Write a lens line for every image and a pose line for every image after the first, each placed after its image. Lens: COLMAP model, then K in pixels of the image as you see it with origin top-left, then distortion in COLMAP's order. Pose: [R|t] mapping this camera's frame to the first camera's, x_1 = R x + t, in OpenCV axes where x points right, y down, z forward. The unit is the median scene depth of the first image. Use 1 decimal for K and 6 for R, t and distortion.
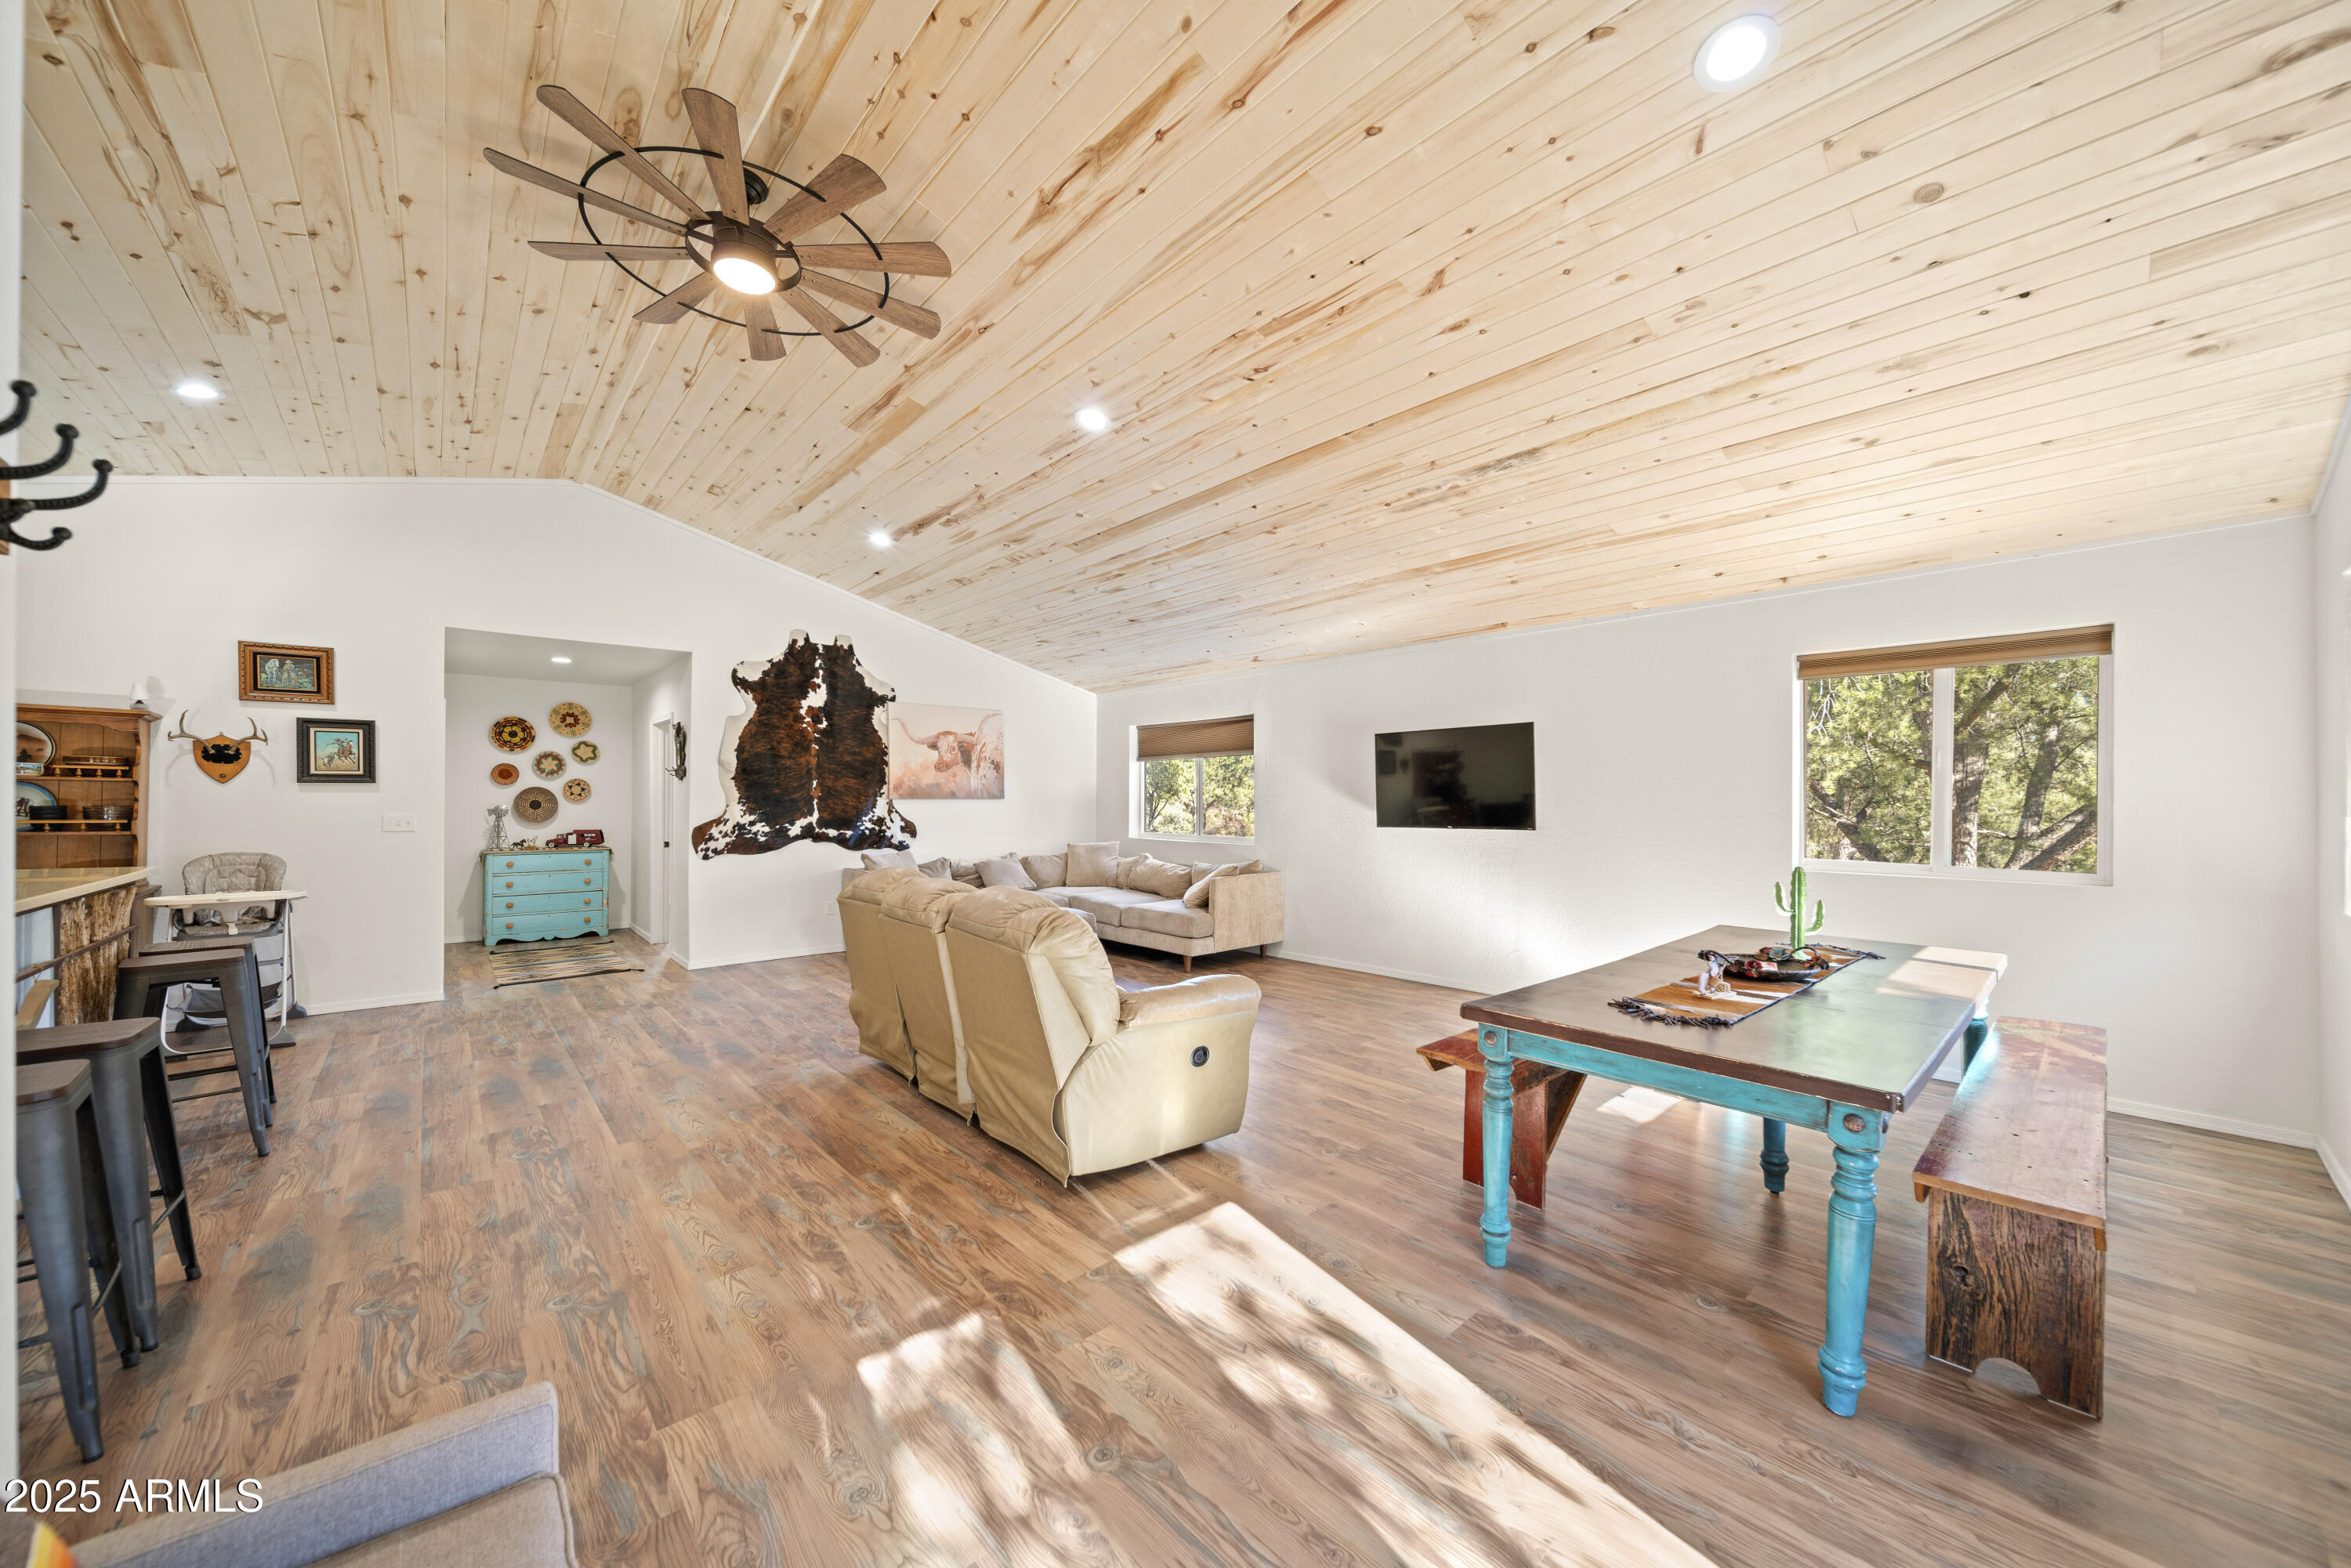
lens RADIAL K [[800.7, 0, 1166.2], [0, 800.7, 797.2], [0, 0, 1]] dist [-0.000096, 0.000039]
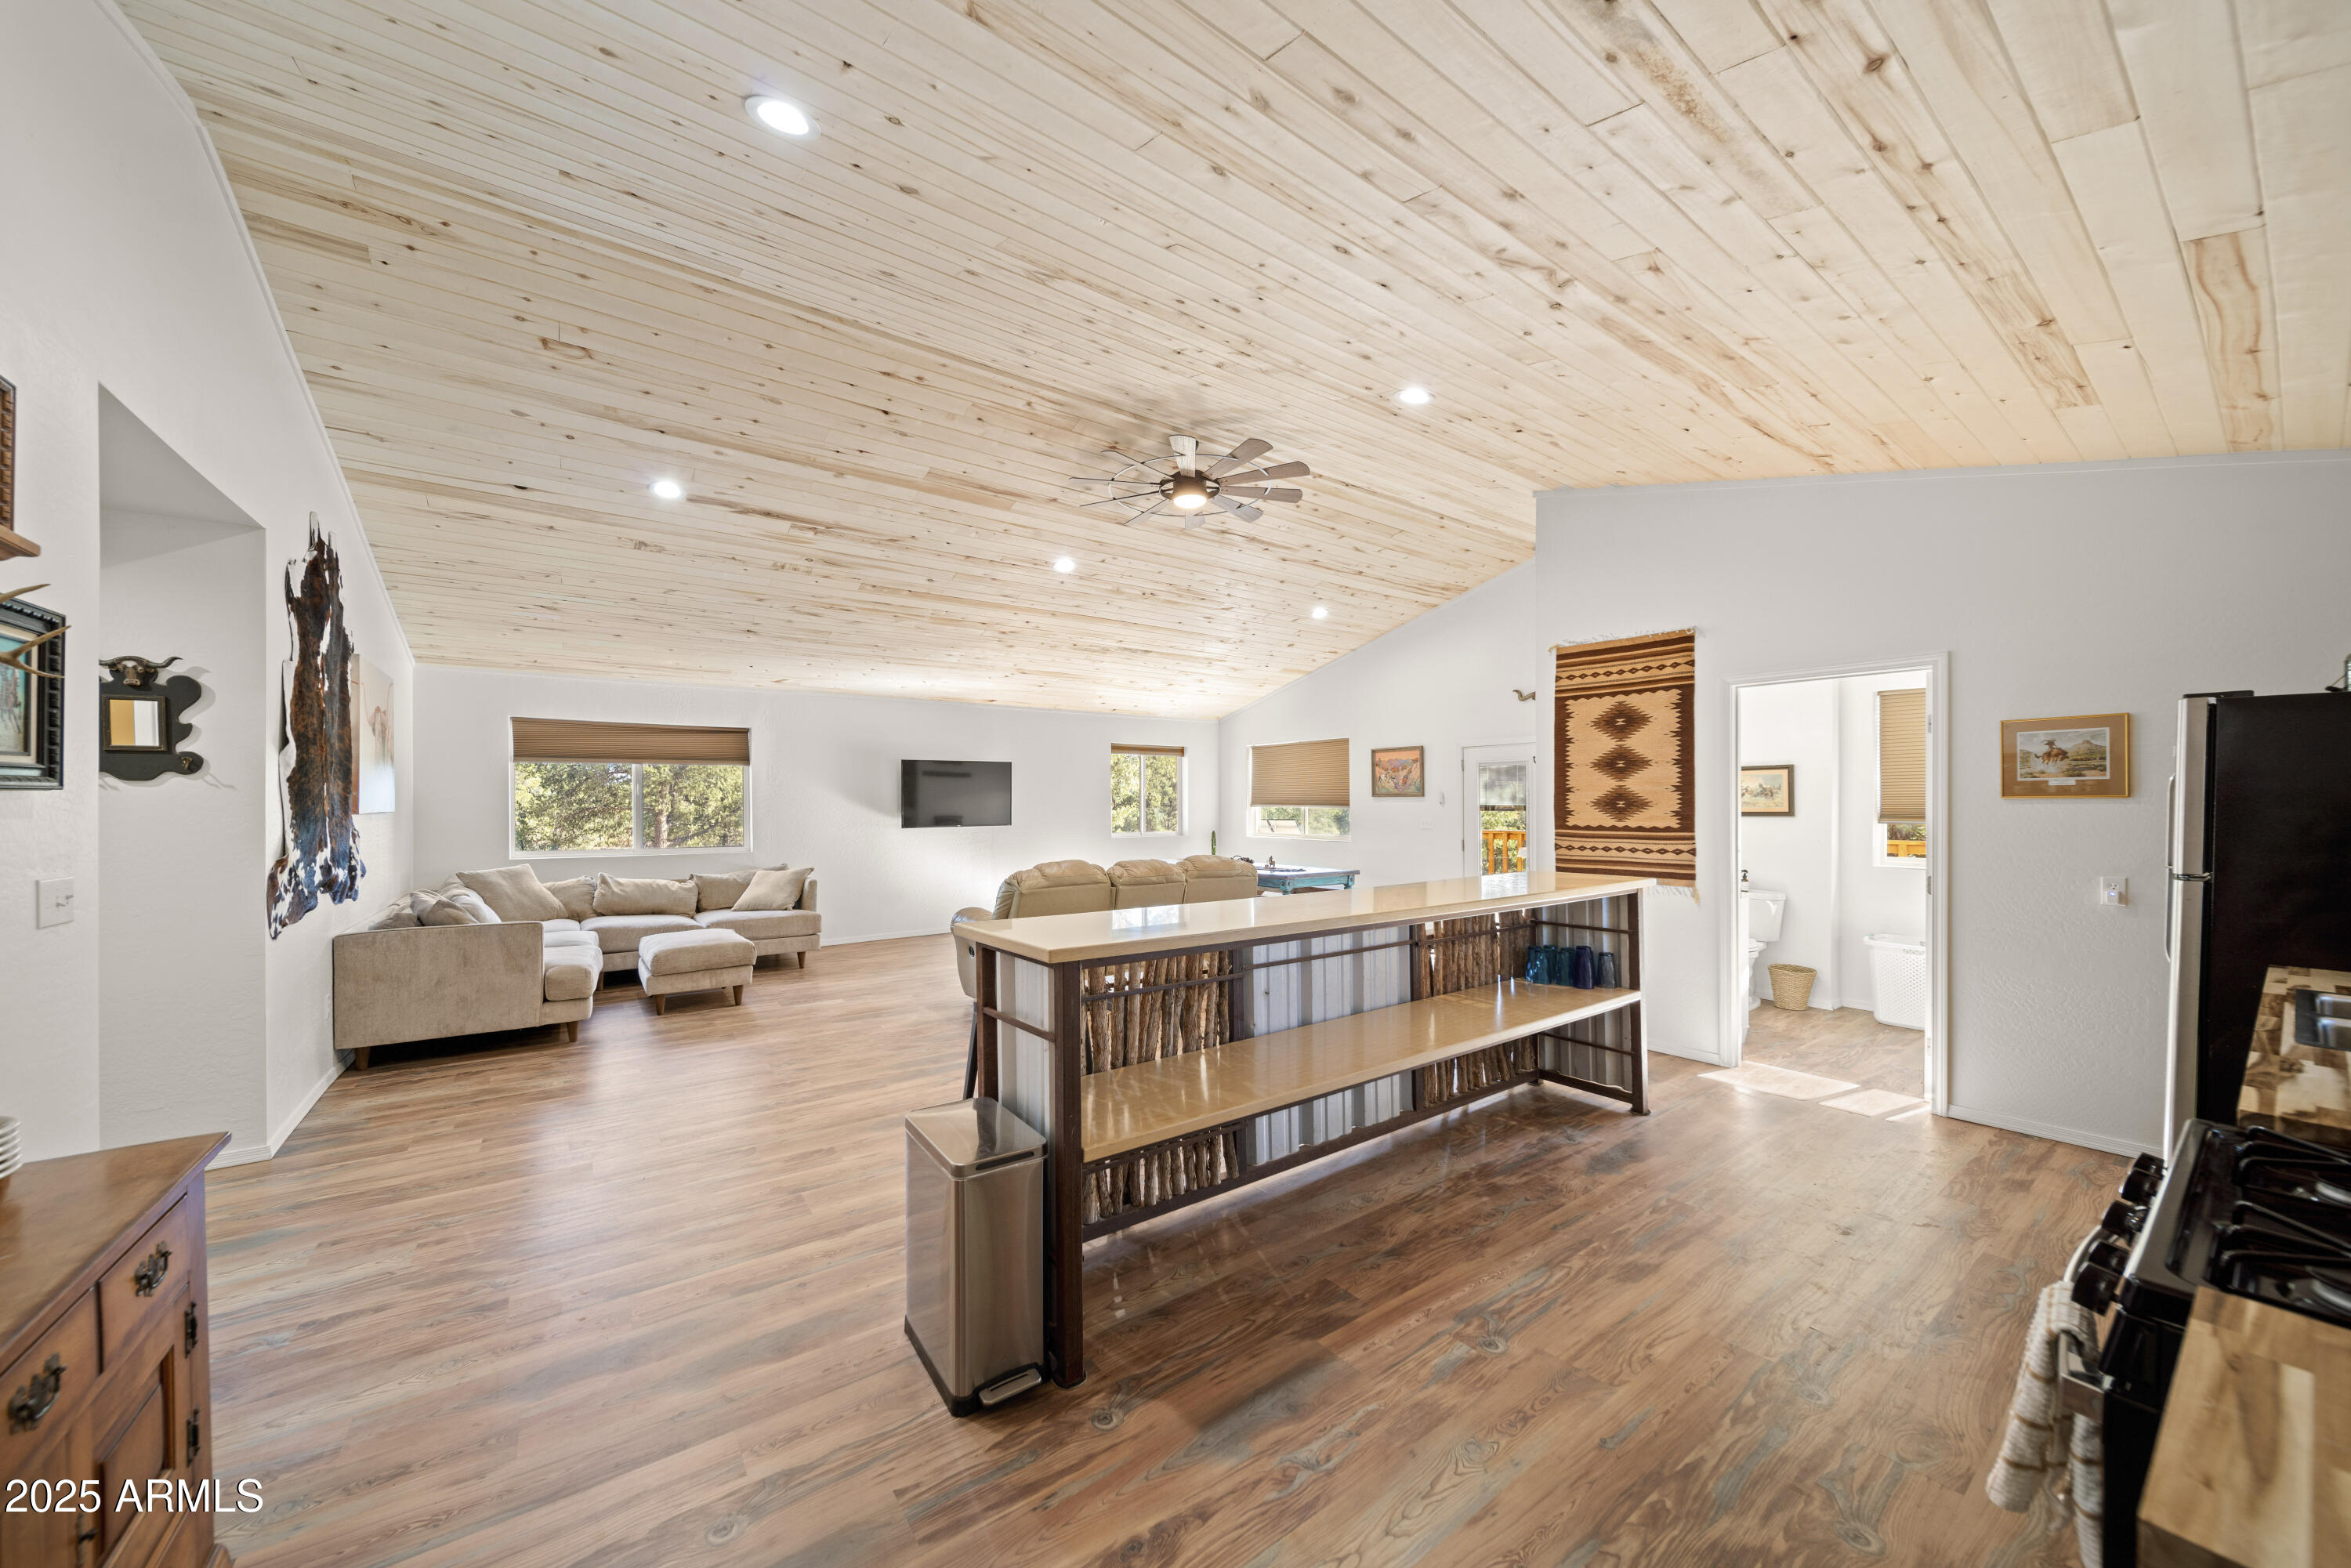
lens RADIAL K [[842.4, 0, 1188.3], [0, 842.4, 796.0], [0, 0, 1]] dist [0.000019, -0.000078]
pose [[0.069401, 0.003028, 0.997584, -1.330961], [0.002249, 0.999992, -0.003192, -0.014108], [-0.997586, 0.002466, 0.069394, 0.490971]]
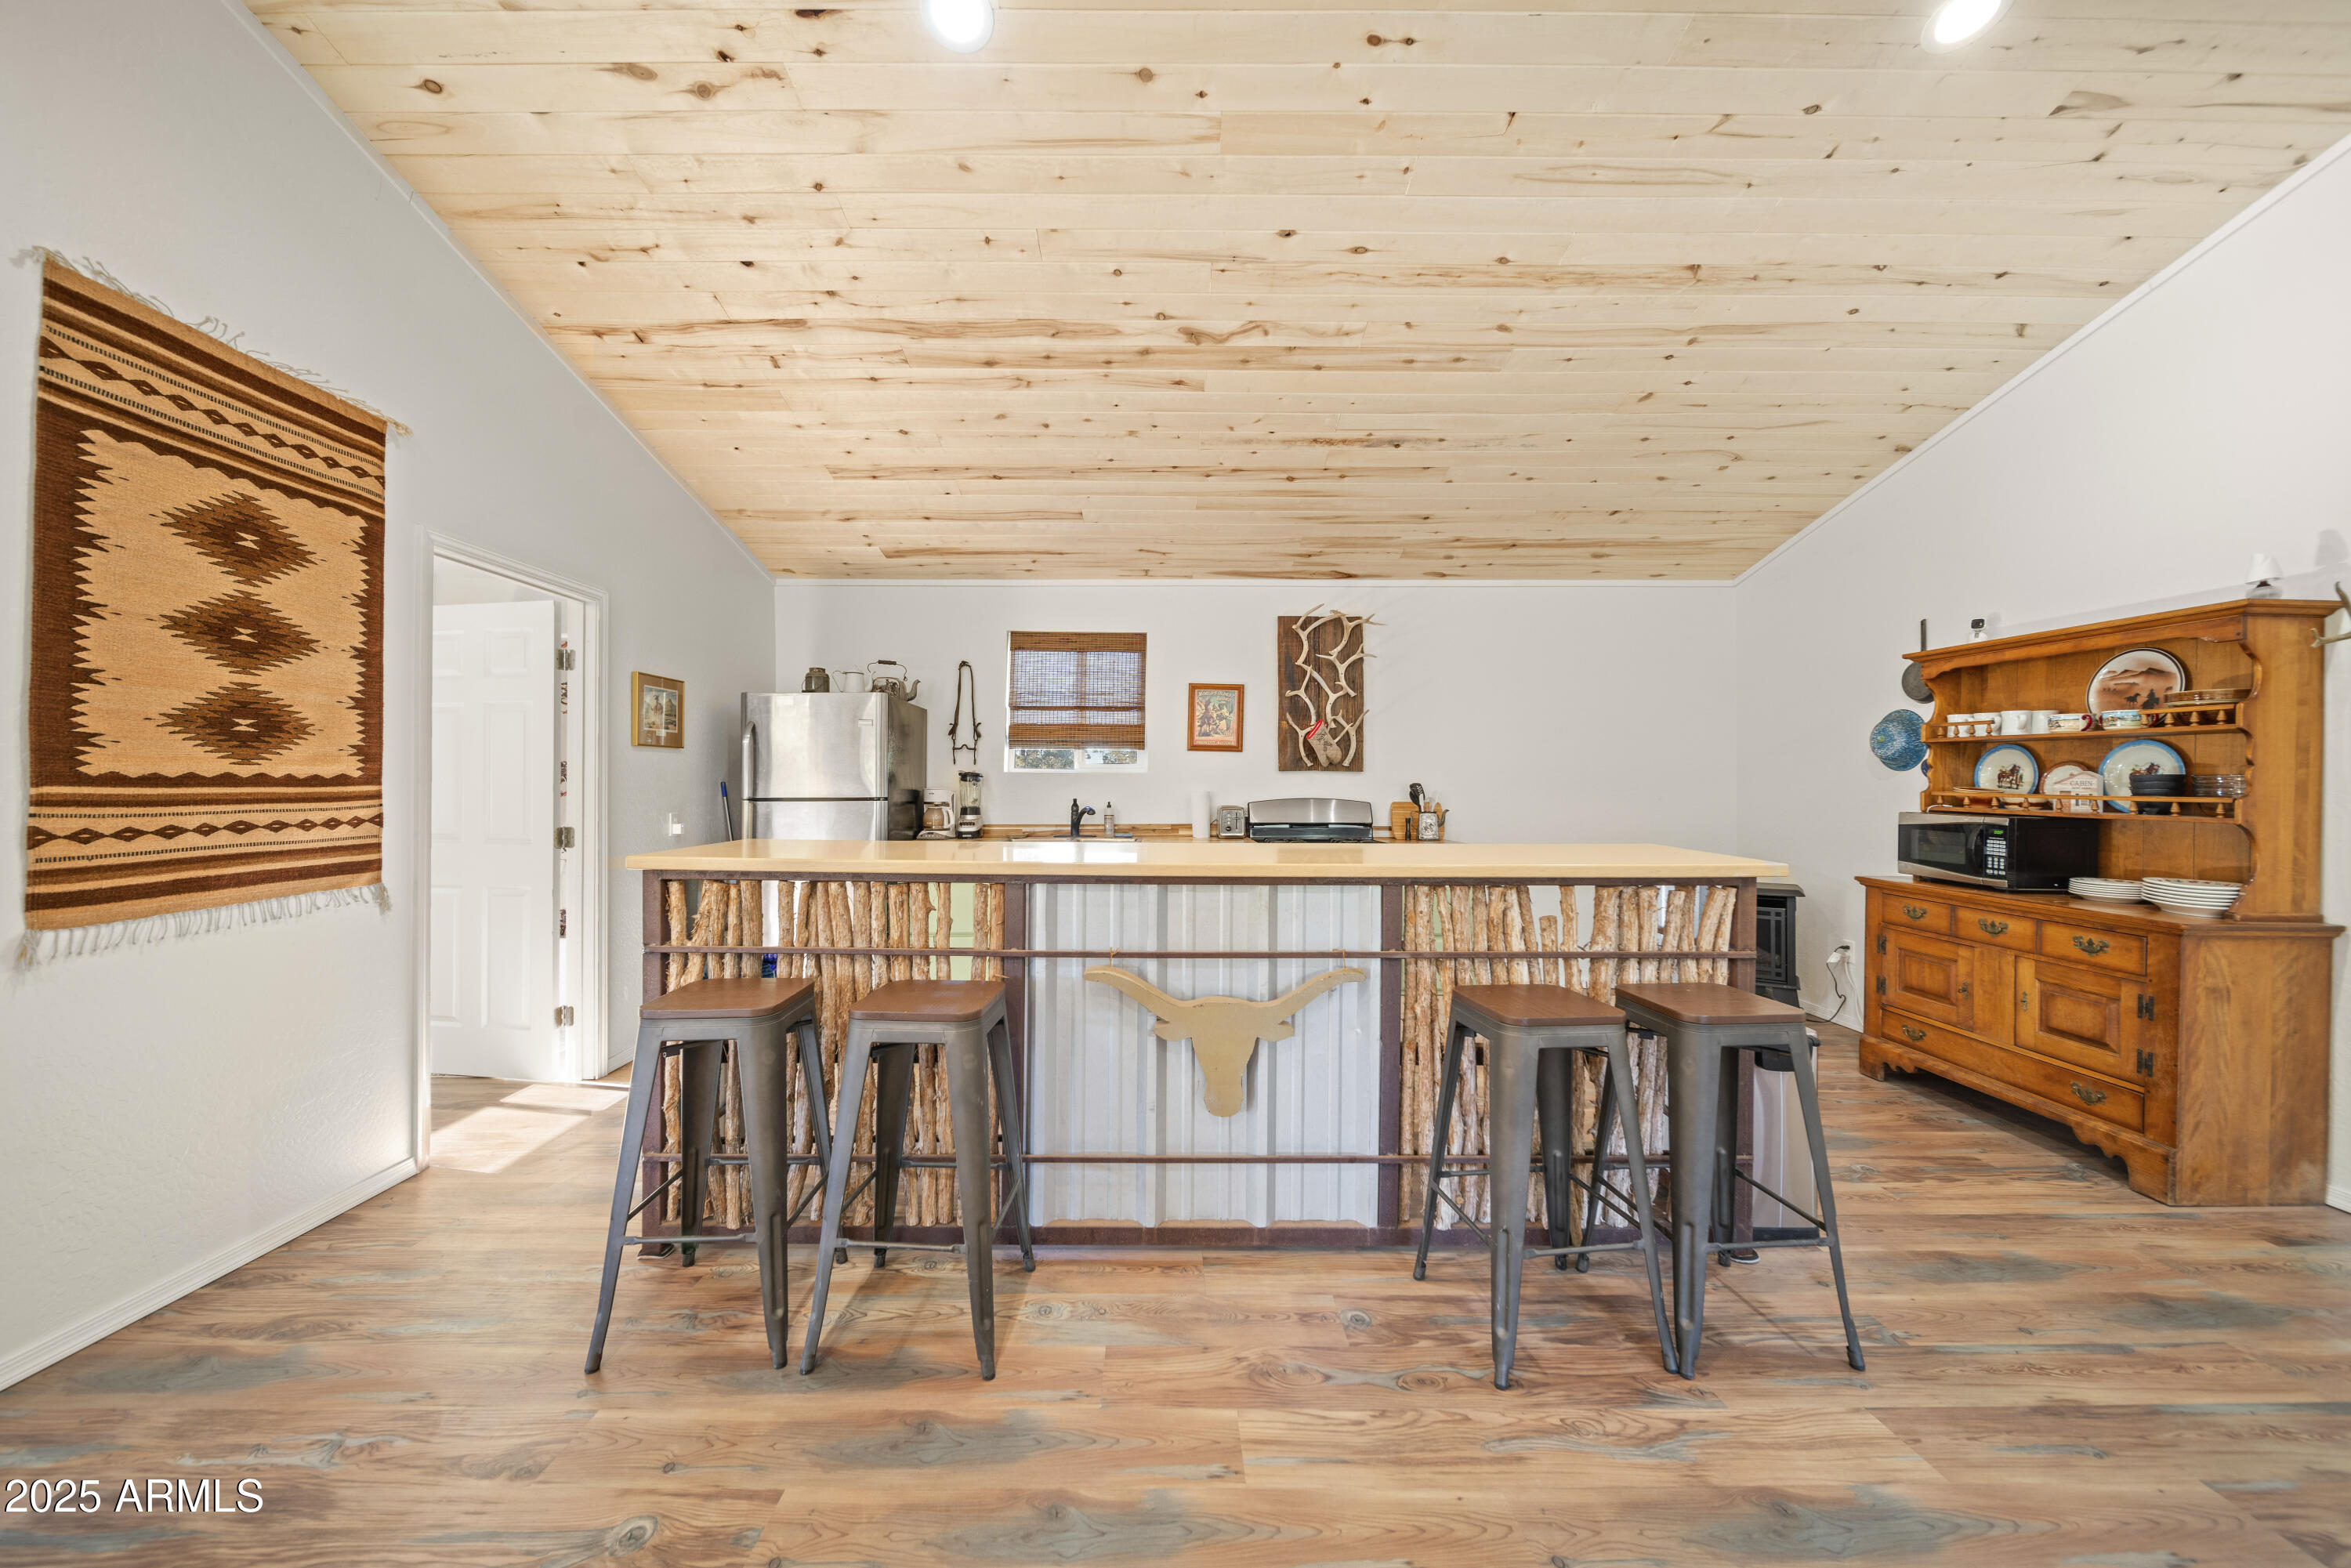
lens RADIAL K [[842.4, 0, 1177.7], [0, 842.4, 785.7], [0, 0, 1]] dist [0.000019, -0.000078]
pose [[-0.651025, -0.005230, -0.759038, -0.316077], [-0.006253, 0.999979, -0.001528, 0.021629], [0.759030, 0.003751, -0.651045, 0.704509]]
